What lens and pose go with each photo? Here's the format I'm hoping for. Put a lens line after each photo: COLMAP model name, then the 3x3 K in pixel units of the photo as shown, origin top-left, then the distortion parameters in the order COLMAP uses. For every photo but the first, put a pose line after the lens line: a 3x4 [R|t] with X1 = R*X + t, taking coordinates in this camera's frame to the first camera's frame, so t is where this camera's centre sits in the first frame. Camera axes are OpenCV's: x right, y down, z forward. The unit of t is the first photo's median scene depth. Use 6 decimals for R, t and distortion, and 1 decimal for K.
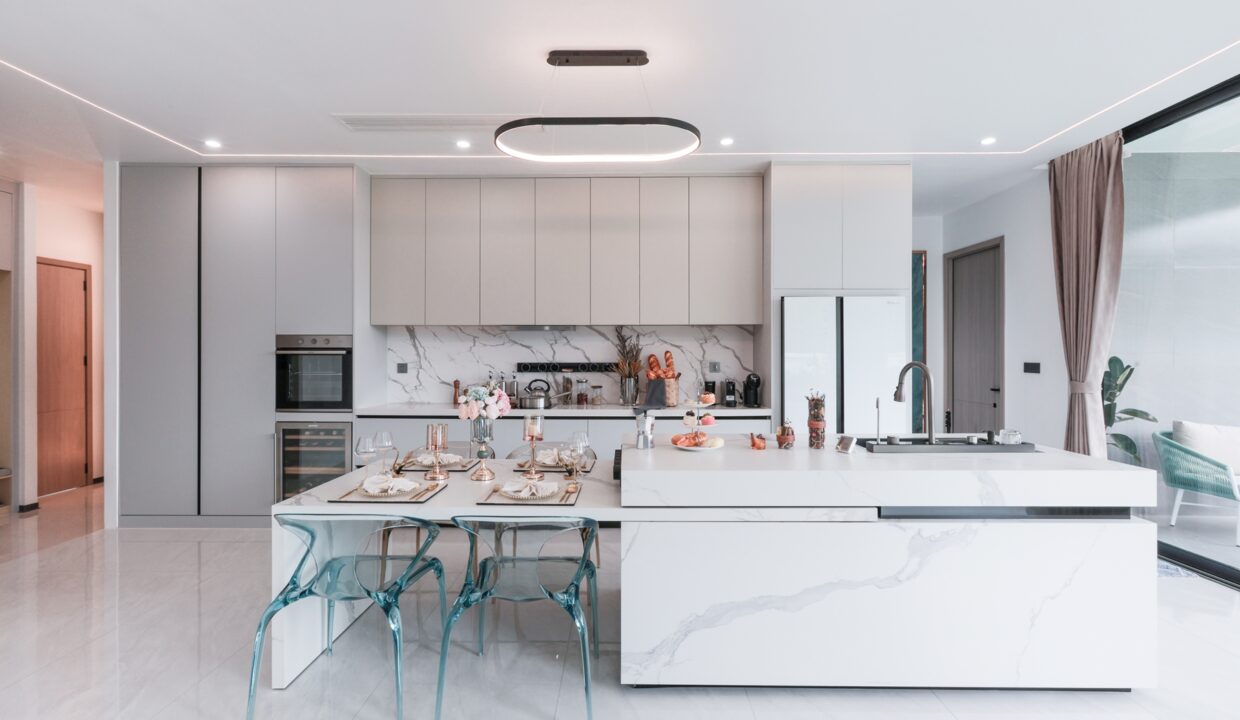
lens RADIAL K [[548.6, 0, 621.6], [0, 548.6, 353.6], [0, 0, 1]] dist [-0.002370, 0.000027]
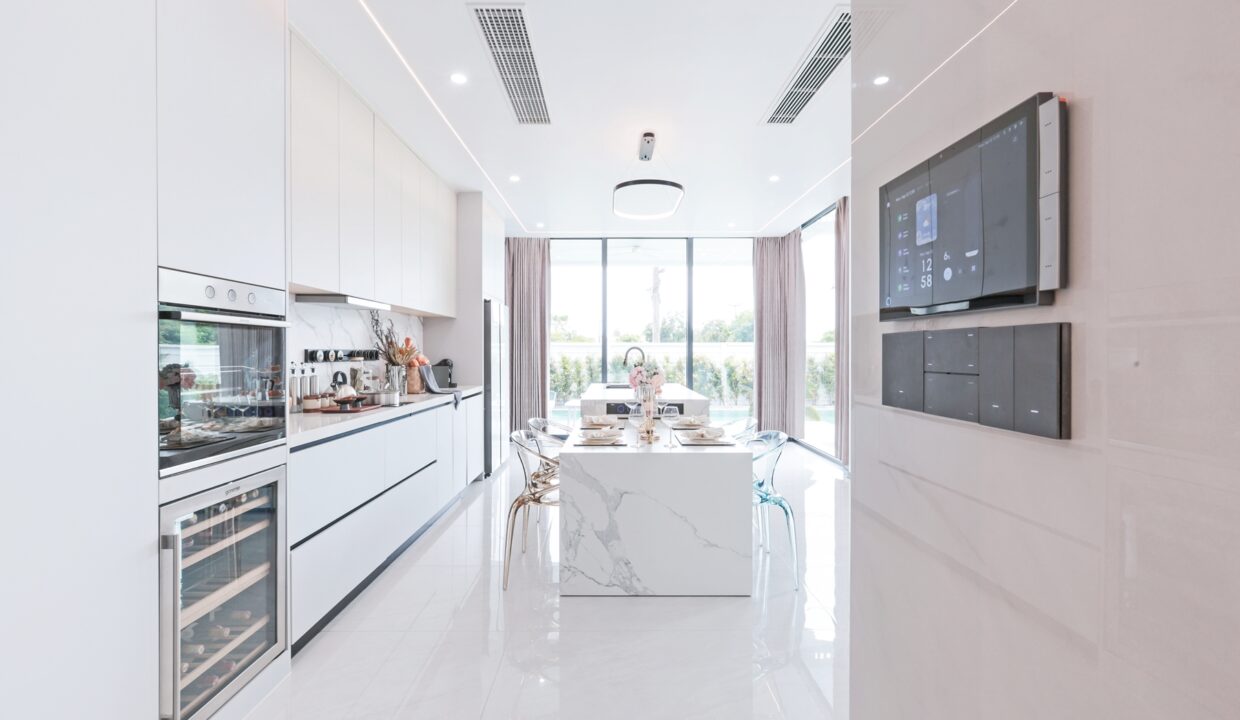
lens RADIAL K [[548.6, 0, 621.6], [0, 548.6, 353.6], [0, 0, 1]] dist [-0.002370, 0.000027]
pose [[-0.031926, -0.001278, 0.999489, -0.905709], [-0.000368, 0.999999, 0.001267, 0.021435], [-0.999490, -0.000327, -0.031927, 0.638347]]
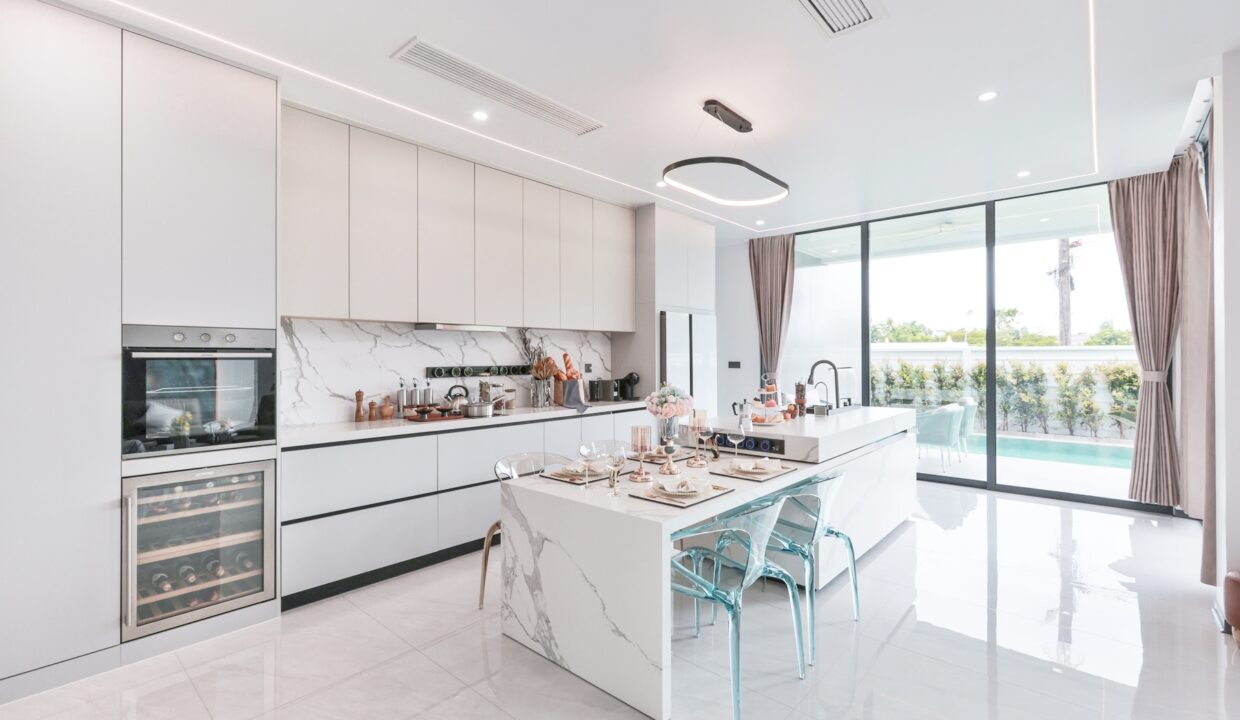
lens RADIAL K [[548.6, 0, 621.6], [0, 548.6, 353.6], [0, 0, 1]] dist [-0.002370, 0.000027]
pose [[0.652820, 0.001646, 0.757511, -0.652347], [0.002314, 0.999989, -0.004166, -0.000105], [-0.757510, 0.004472, 0.652809, 0.214304]]
